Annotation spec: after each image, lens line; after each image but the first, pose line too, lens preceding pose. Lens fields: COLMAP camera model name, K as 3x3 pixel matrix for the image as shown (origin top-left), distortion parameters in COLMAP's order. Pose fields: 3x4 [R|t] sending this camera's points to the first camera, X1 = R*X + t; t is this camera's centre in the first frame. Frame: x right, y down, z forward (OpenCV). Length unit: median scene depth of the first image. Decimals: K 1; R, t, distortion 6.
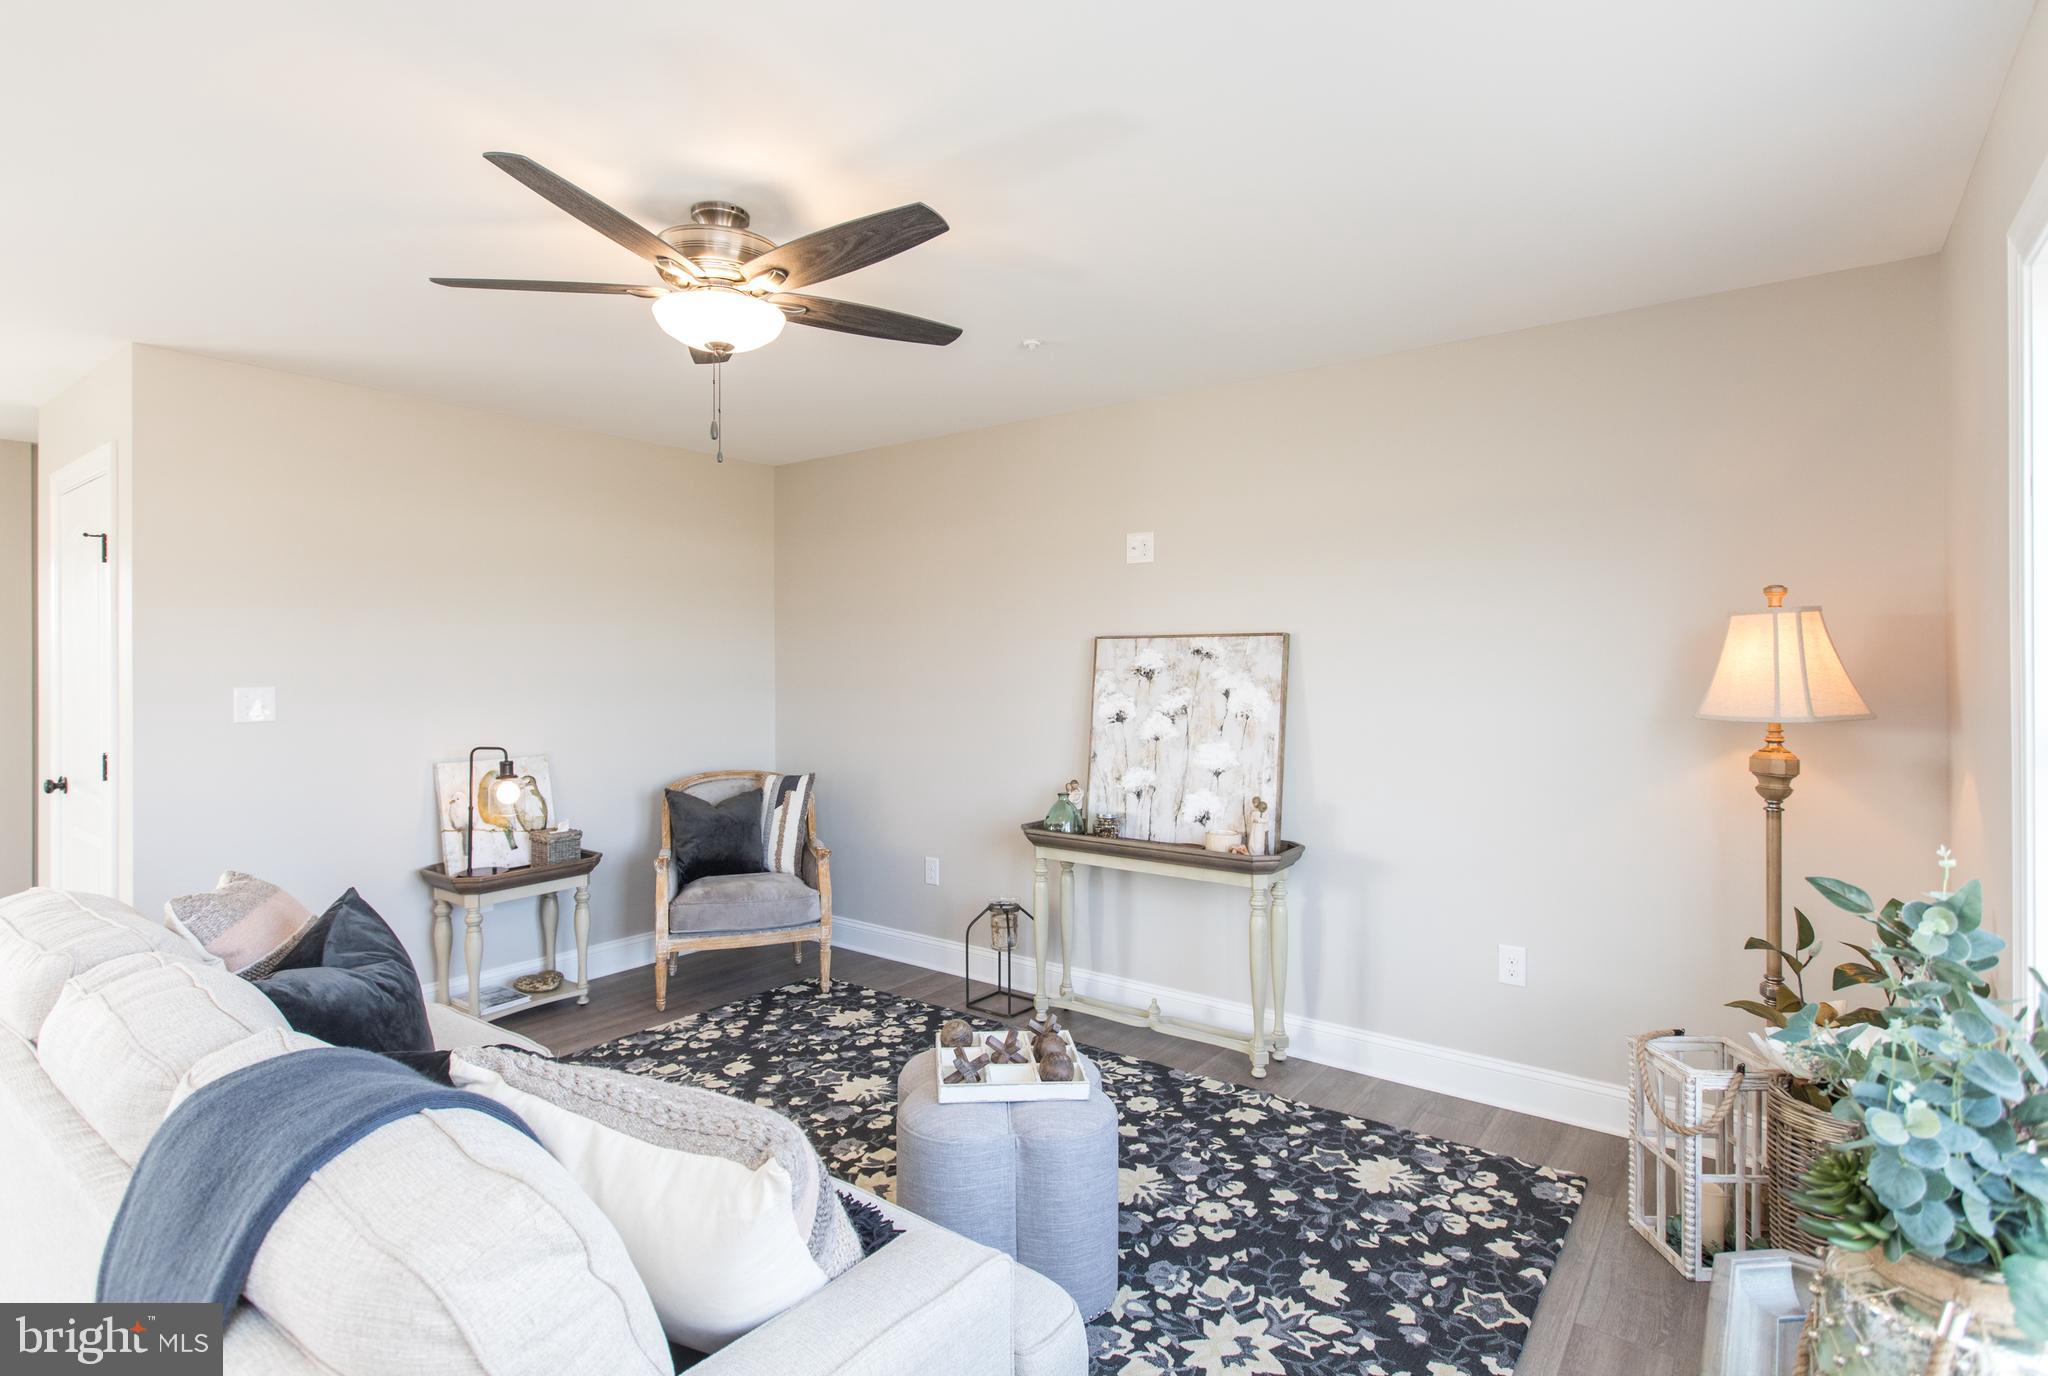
lens RADIAL K [[1053.4, 0, 996.2], [0, 1053.4, 656.6], [0, 0, 1]] dist [-0.004654, -0.000231]
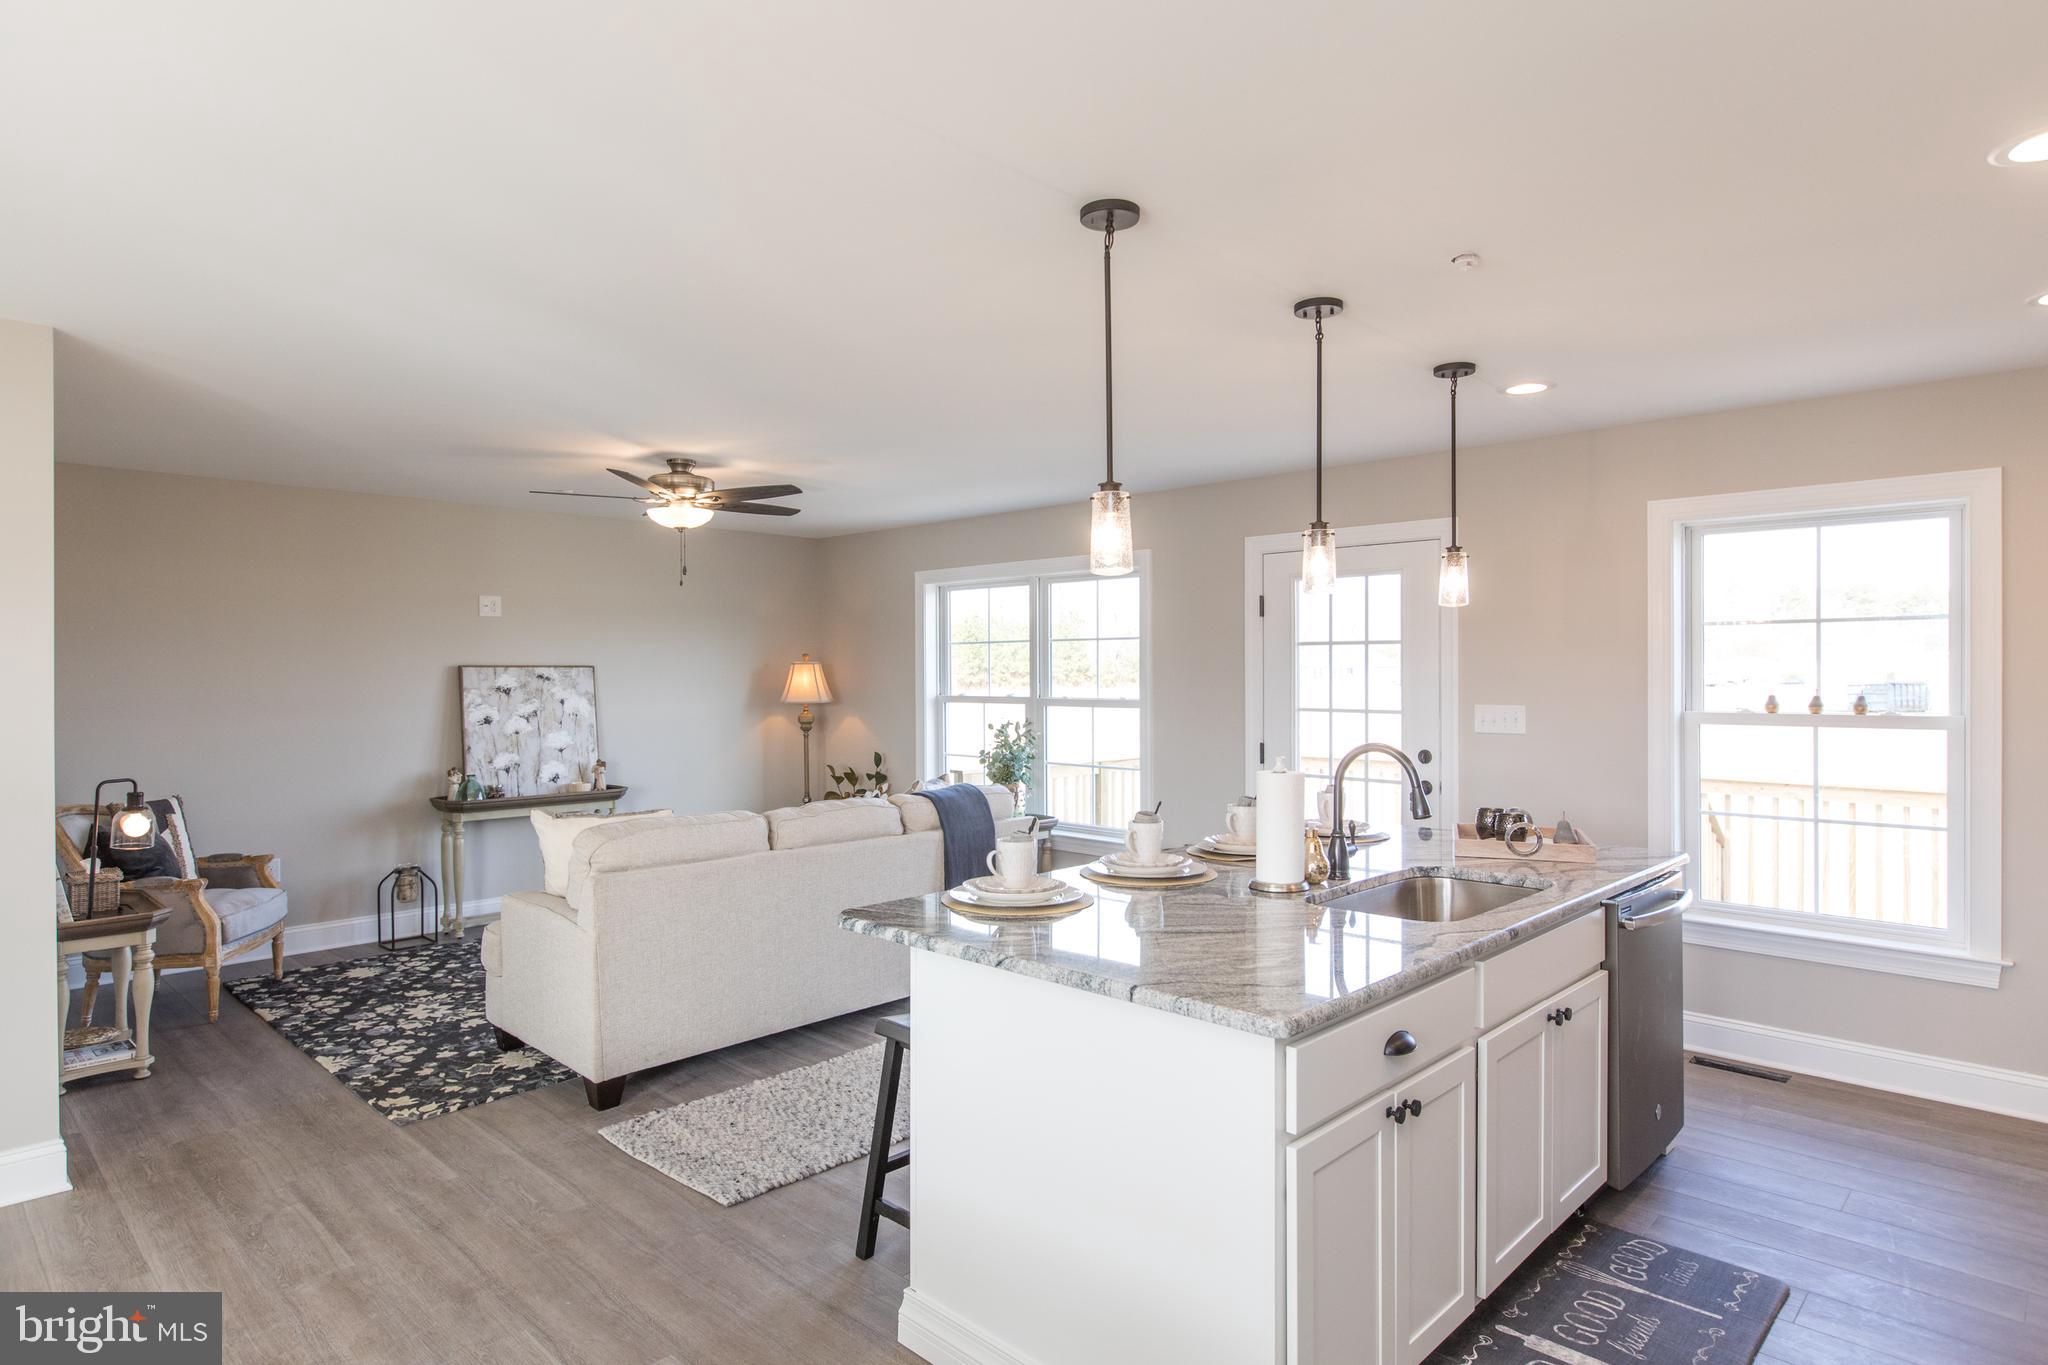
lens RADIAL K [[1157.3, 0, 1034.2], [0, 1157.3, 679.6], [0, 0, 1]] dist [0.008403, -0.000347]
pose [[0.088937, -0.003895, 0.996030, -1.477698], [-0.000054, 0.999992, 0.003916, -0.006604], [-0.996037, -0.000402, 0.088936, 0.096396]]
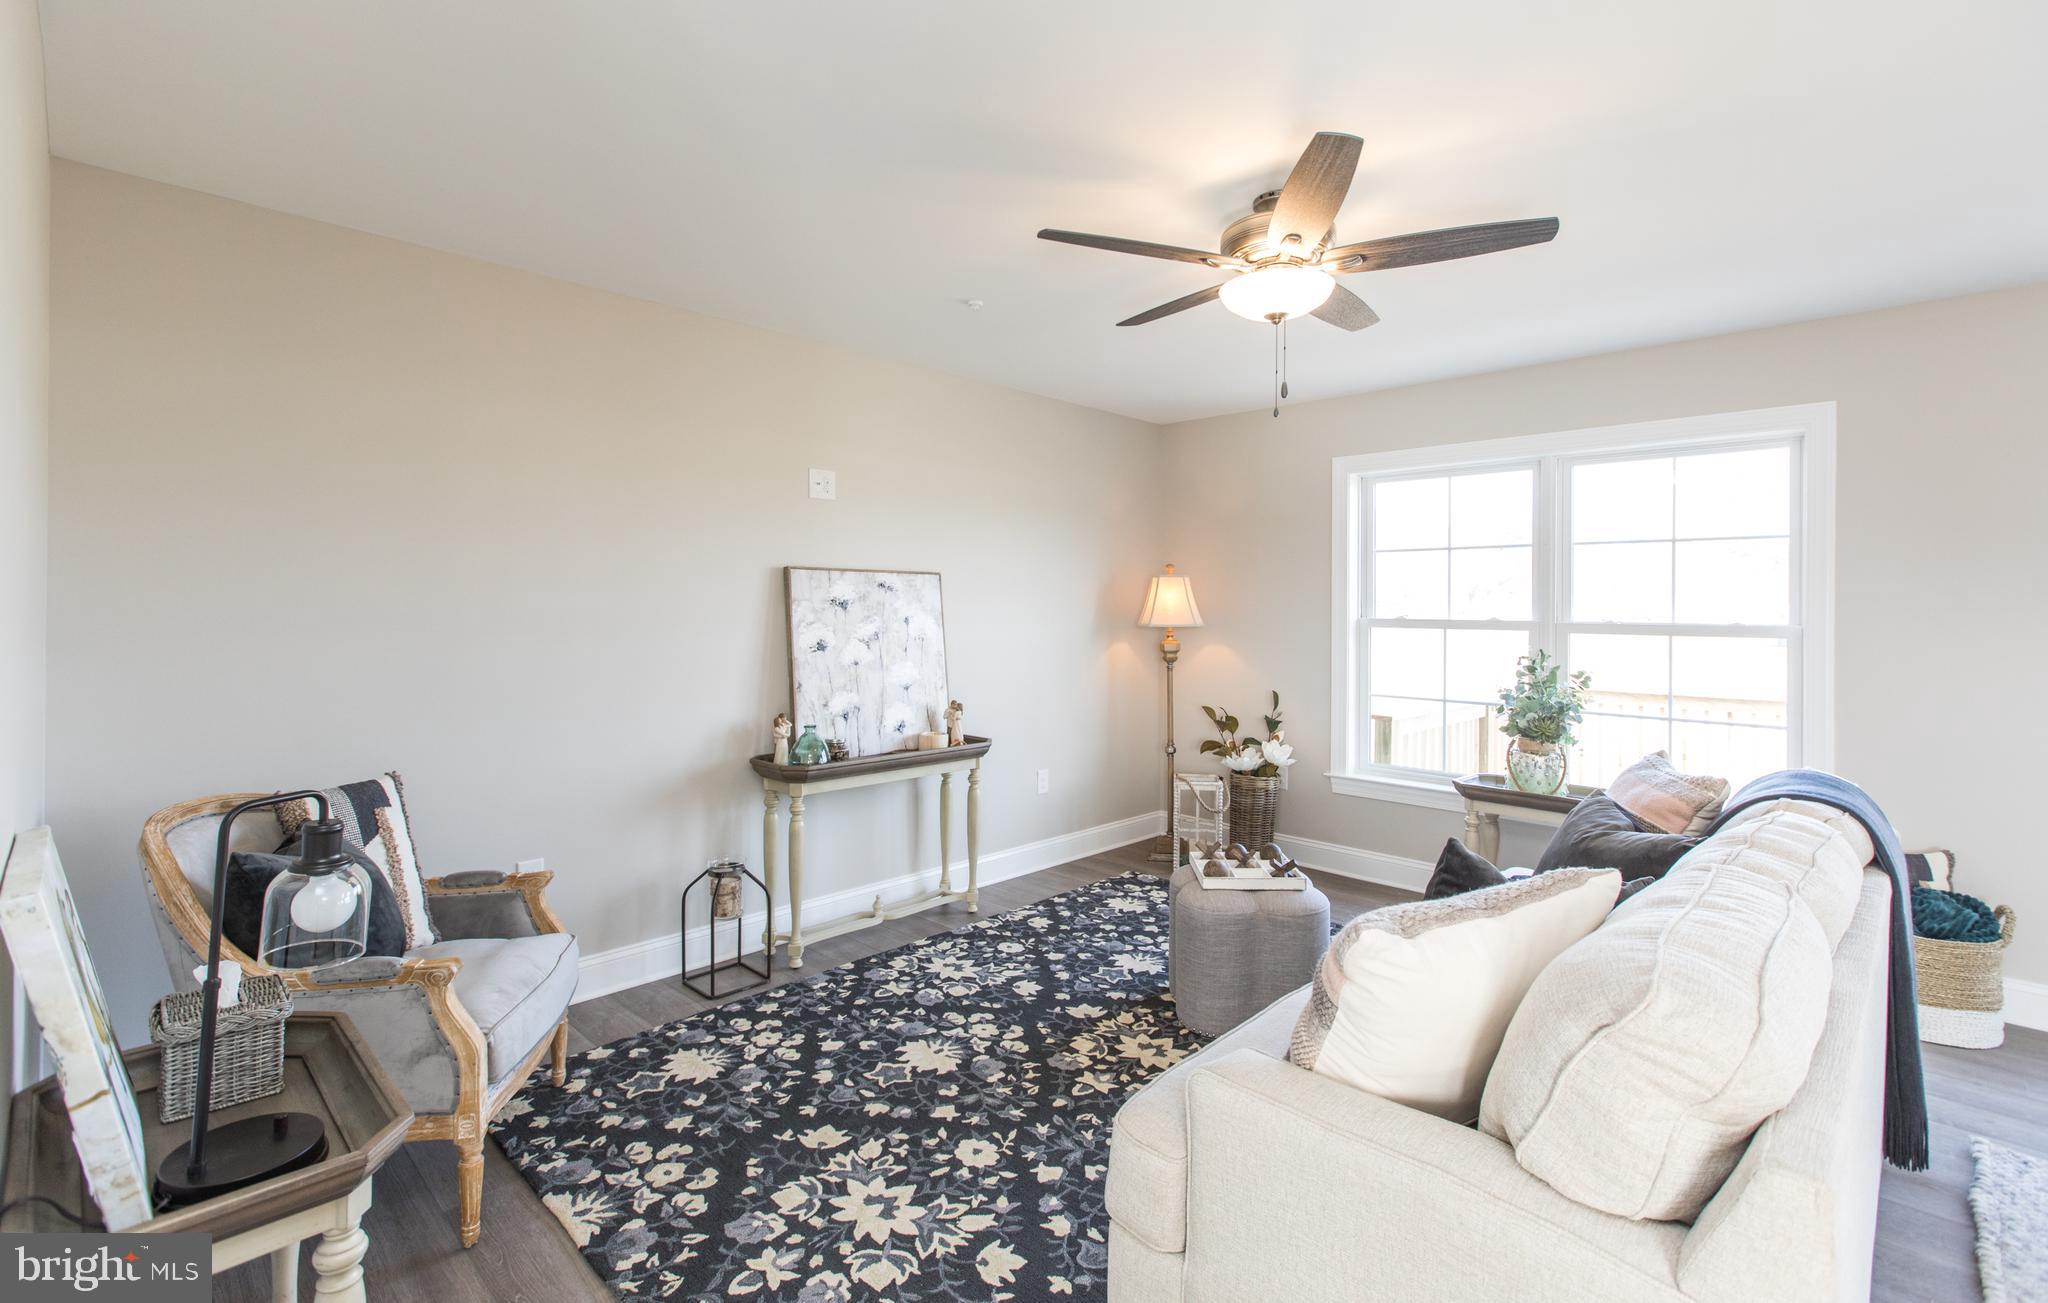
lens RADIAL K [[934.6, 0, 1049.5], [0, 934.6, 608.3], [0, 0, 1]] dist [0.000234, 0.000941]
pose [[0.084256, 0.001619, 0.996443, -0.804032], [-0.010514, 0.999944, -0.000736, 0.019439], [-0.996389, -0.010414, 0.084269, 0.722782]]
